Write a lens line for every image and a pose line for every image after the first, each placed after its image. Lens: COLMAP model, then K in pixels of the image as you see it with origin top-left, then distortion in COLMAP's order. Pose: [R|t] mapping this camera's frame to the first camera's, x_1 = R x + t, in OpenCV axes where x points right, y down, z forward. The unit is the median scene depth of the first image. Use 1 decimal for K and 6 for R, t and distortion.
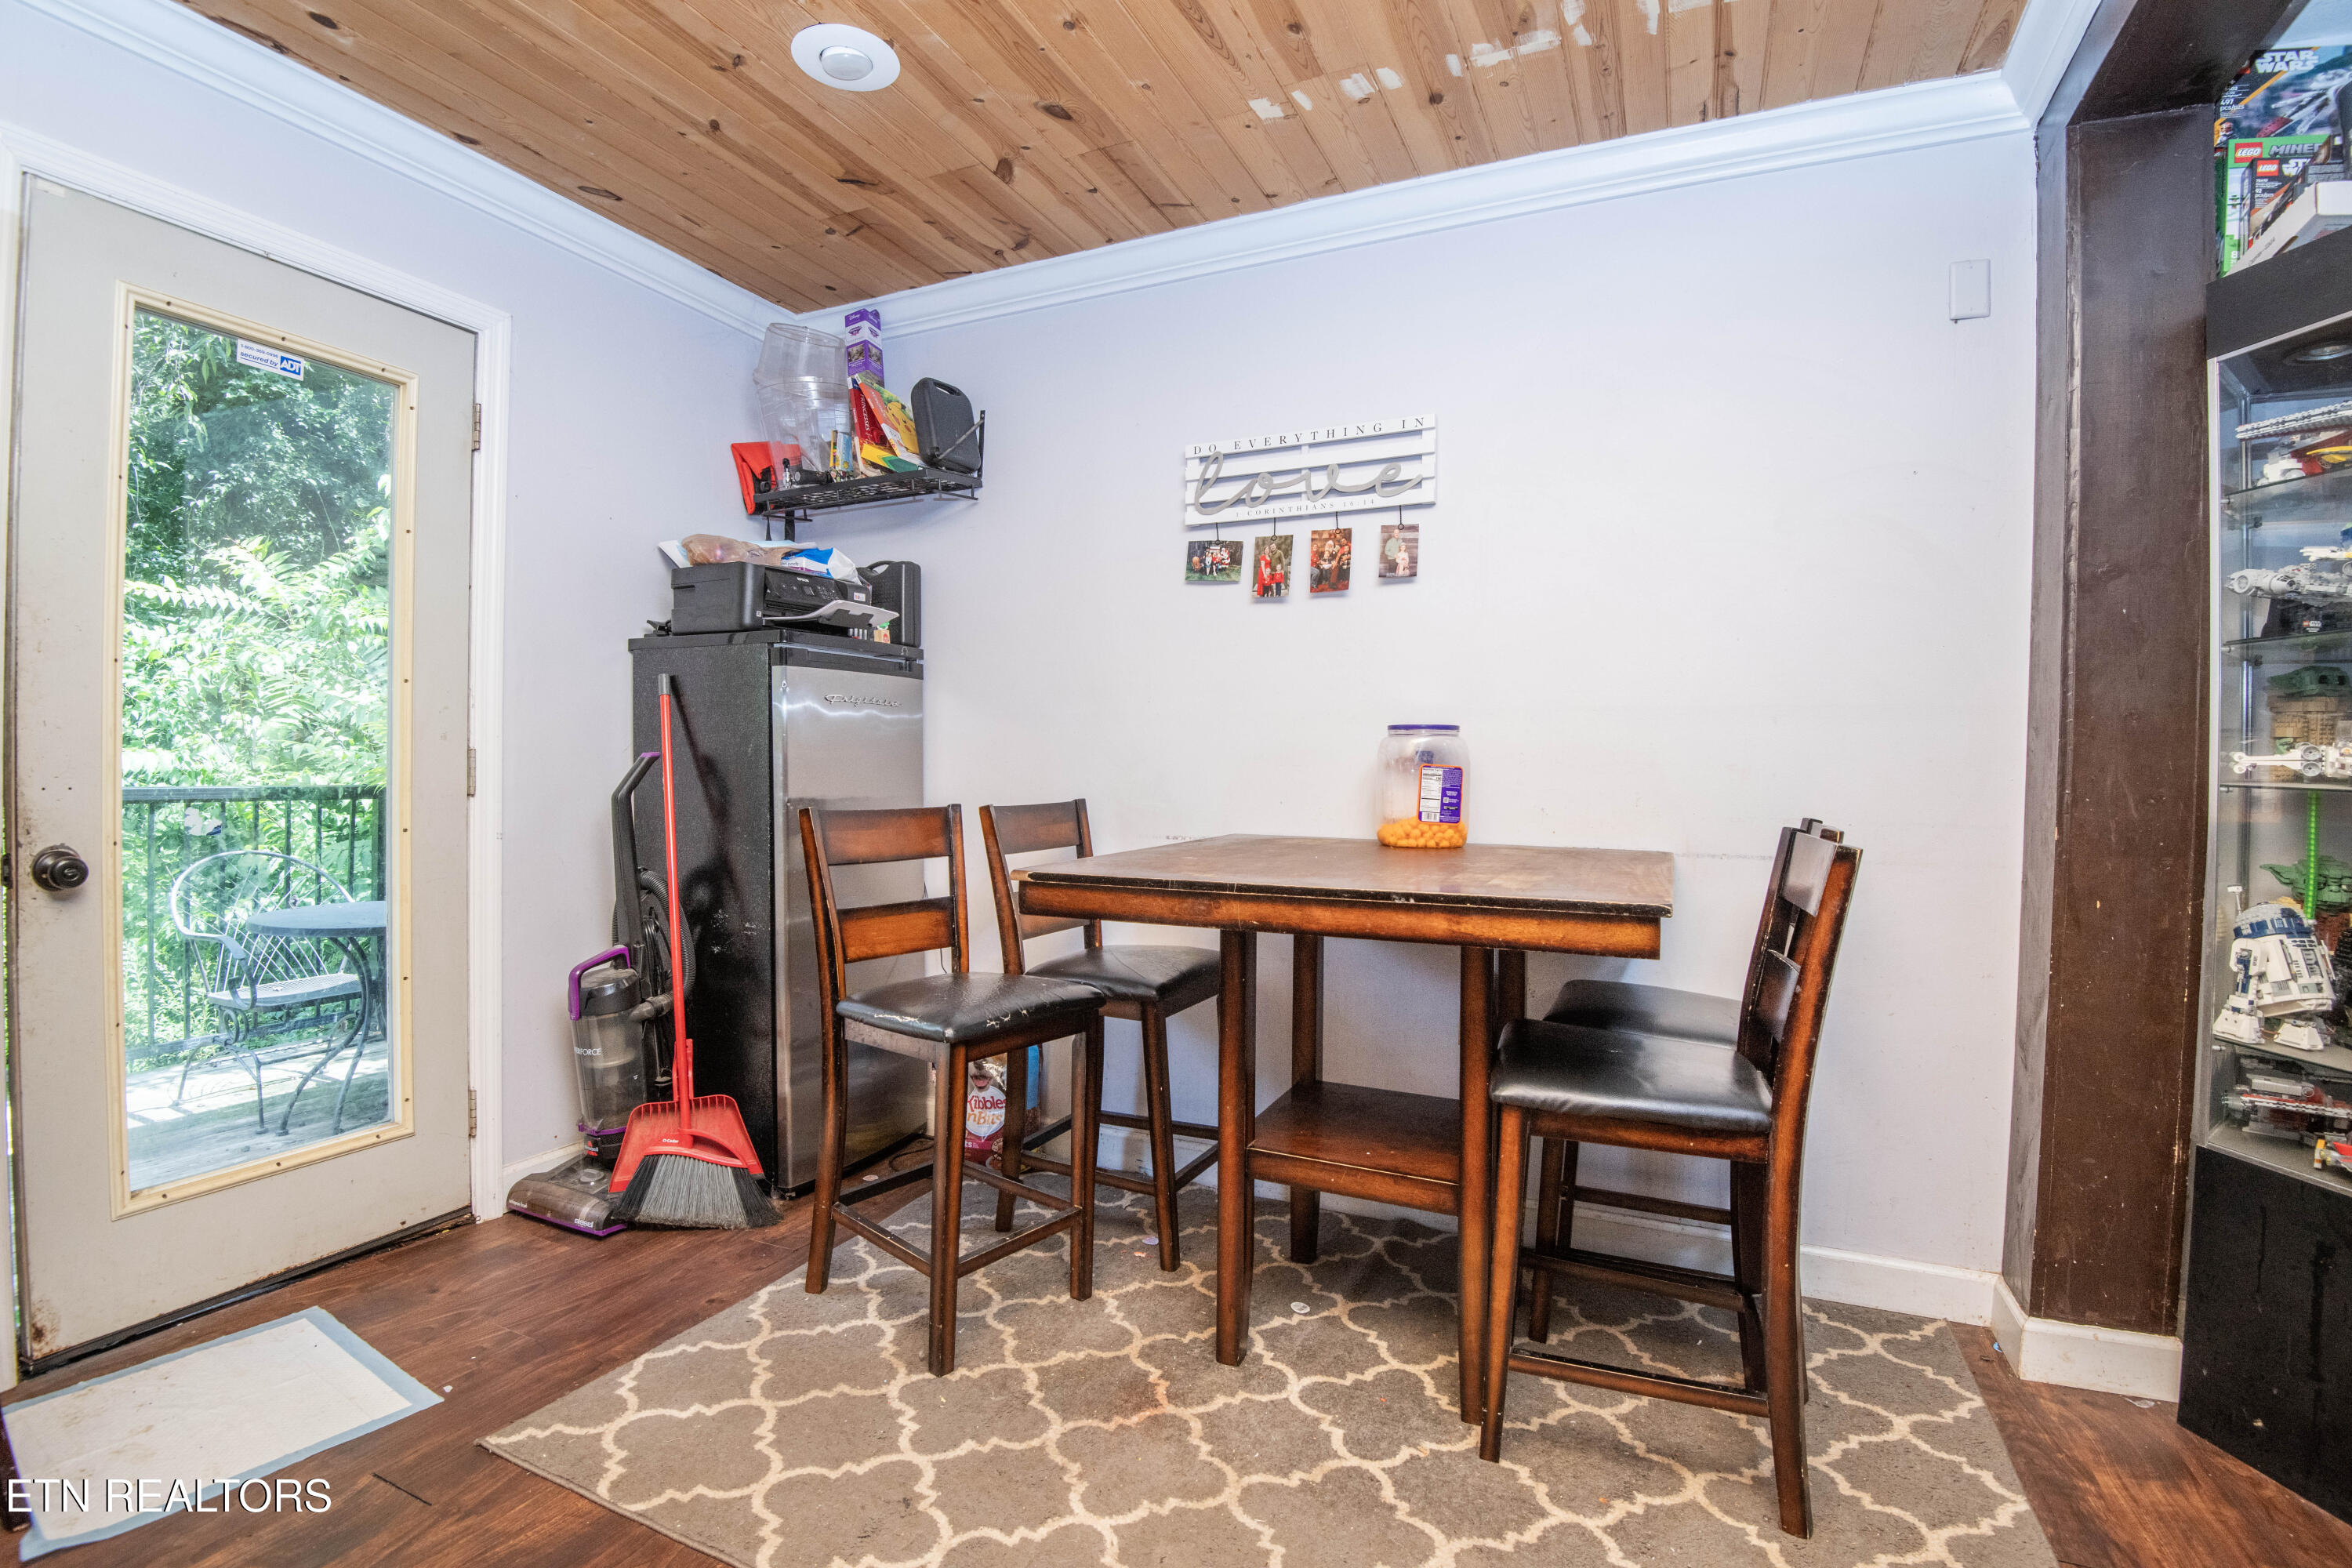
lens RADIAL K [[1084.2, 0, 1182.7], [0, 1084.2, 785.9], [0, 0, 1]] dist [-0.016374, -0.016184]
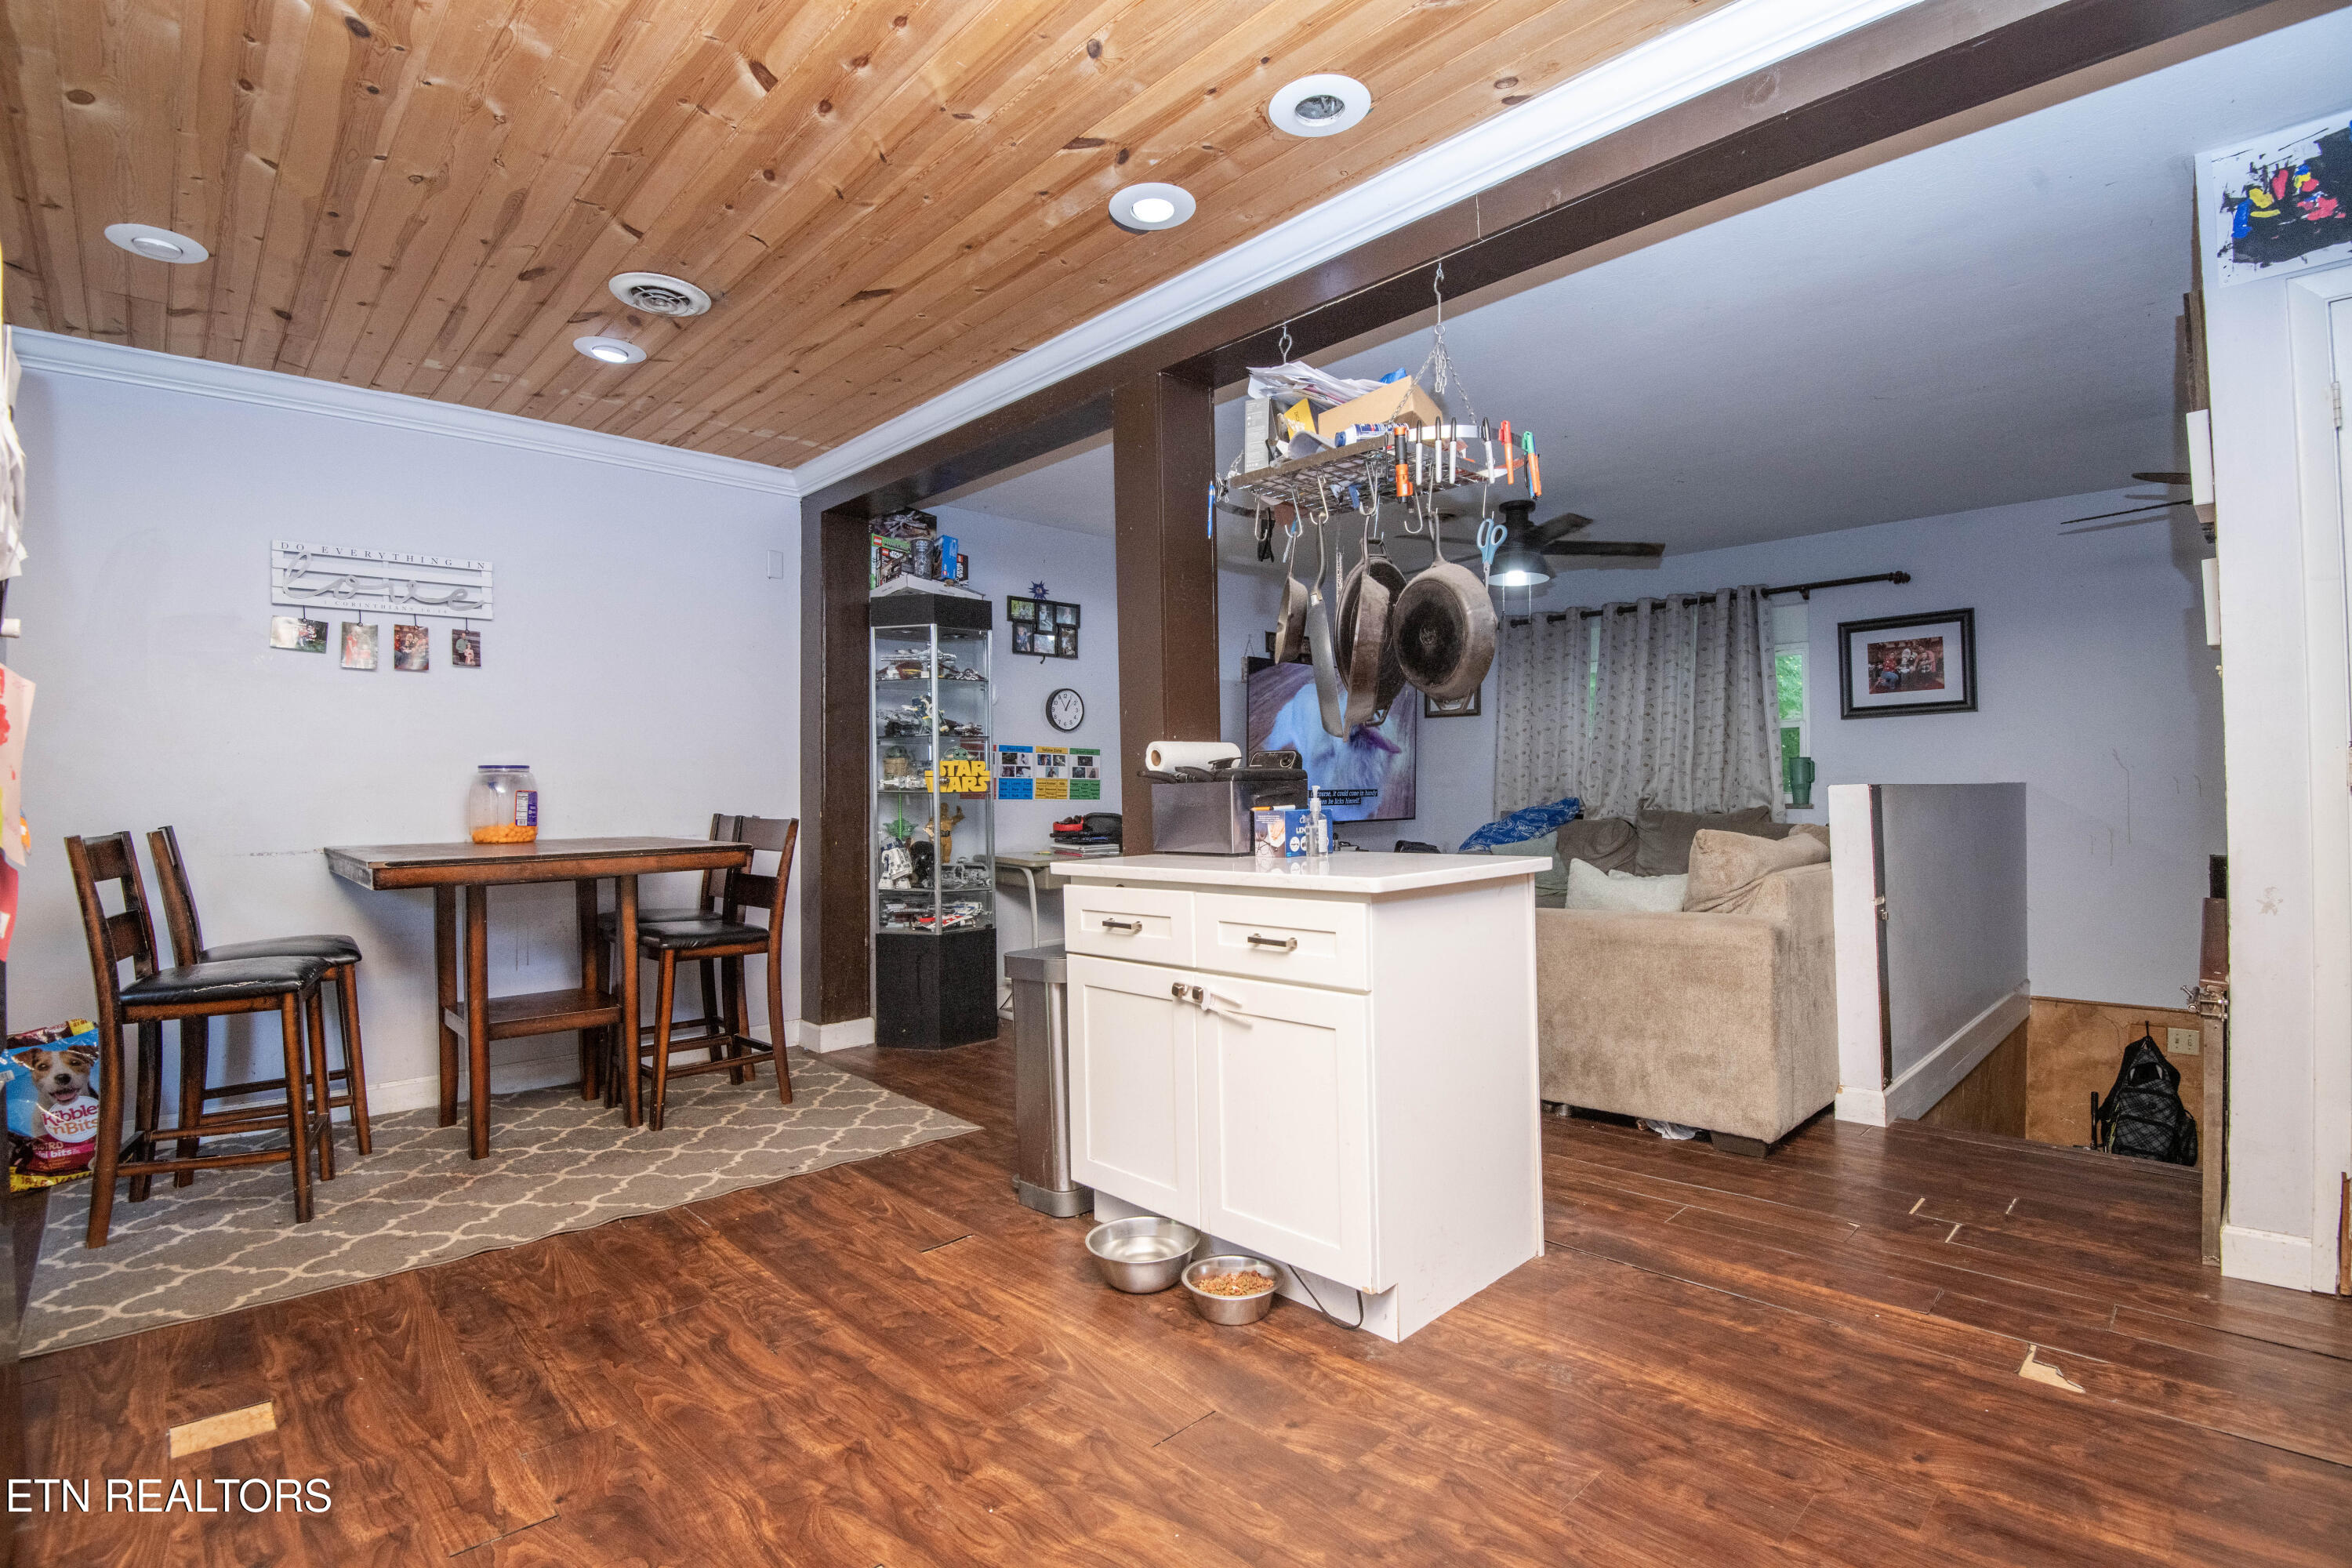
lens RADIAL K [[1084.2, 0, 1186.7], [0, 1084.2, 782.8], [0, 0, 1]] dist [-0.016374, -0.016184]
pose [[0.363371, -0.011802, 0.931570, -0.904225], [0.030996, 0.999519, 0.000572, -0.000856], [-0.931129, 0.028667, 0.363562, -0.506617]]
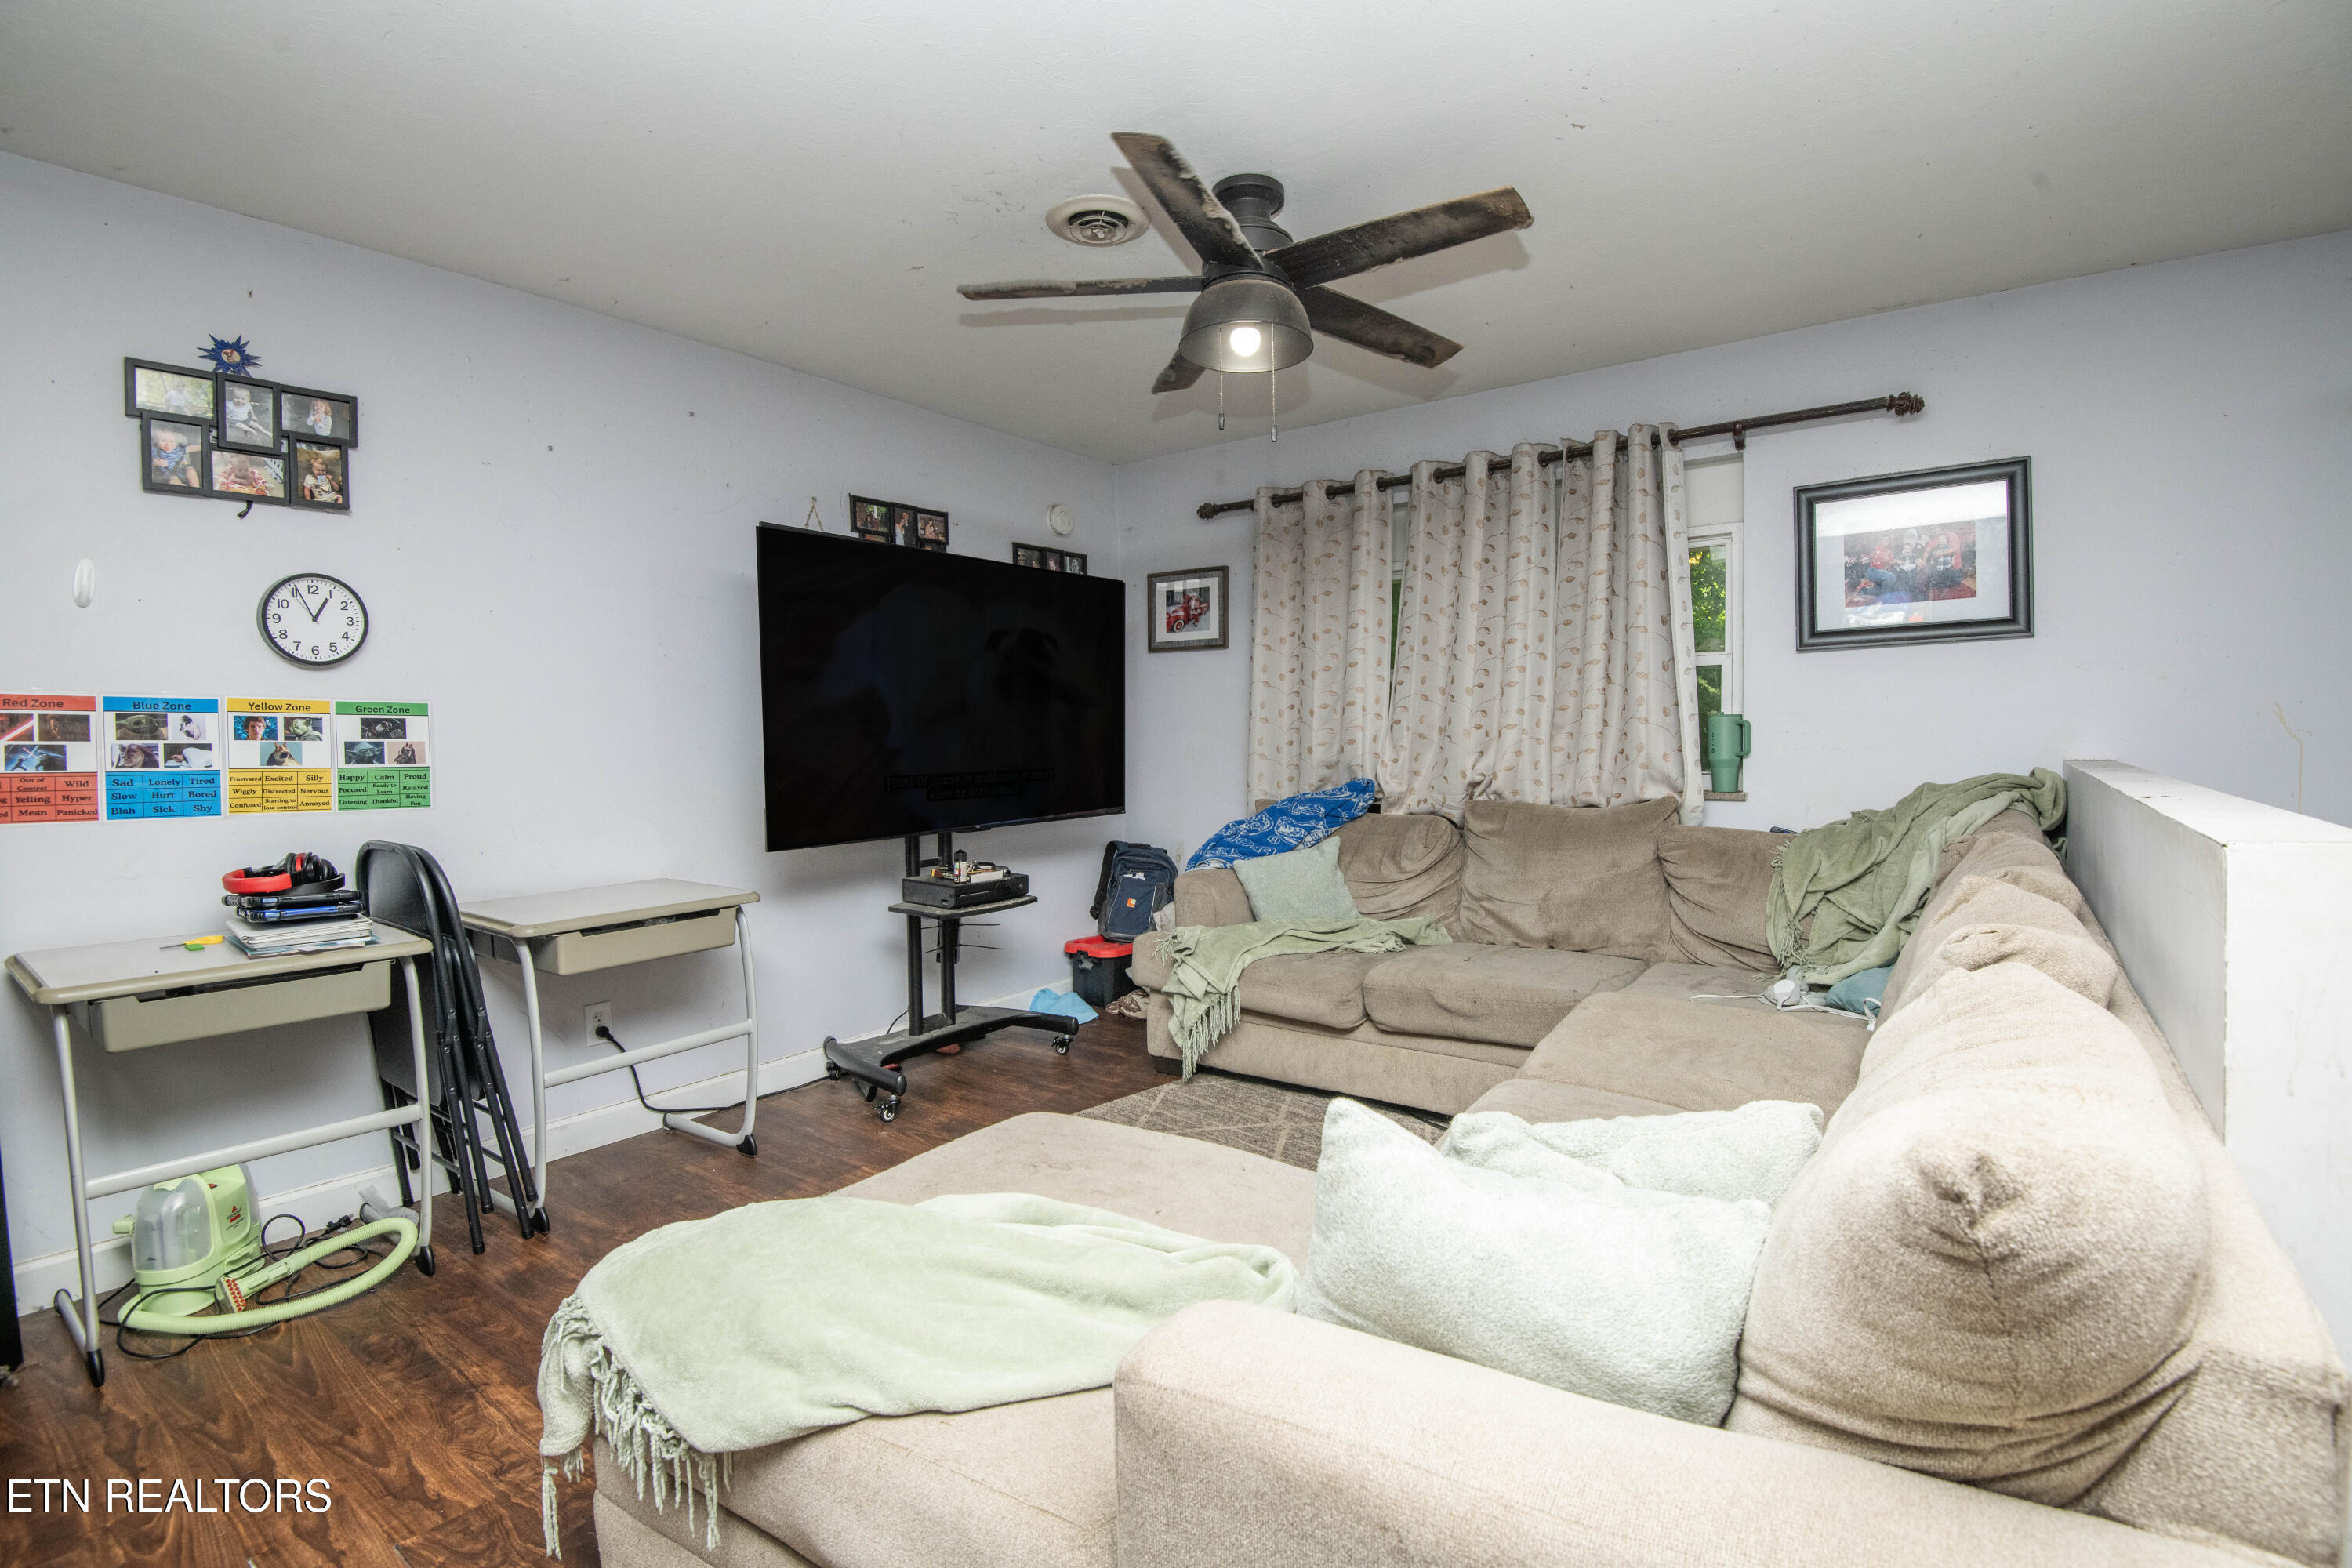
lens RADIAL K [[1084.2, 0, 1183.6], [0, 1084.2, 790.9], [0, 0, 1]] dist [-0.016374, -0.016184]
pose [[0.201616, -0.064454, 0.977342, 0.350673], [0.036525, 0.997633, 0.058257, -0.024720], [-0.978783, 0.023952, 0.203493, -0.487160]]
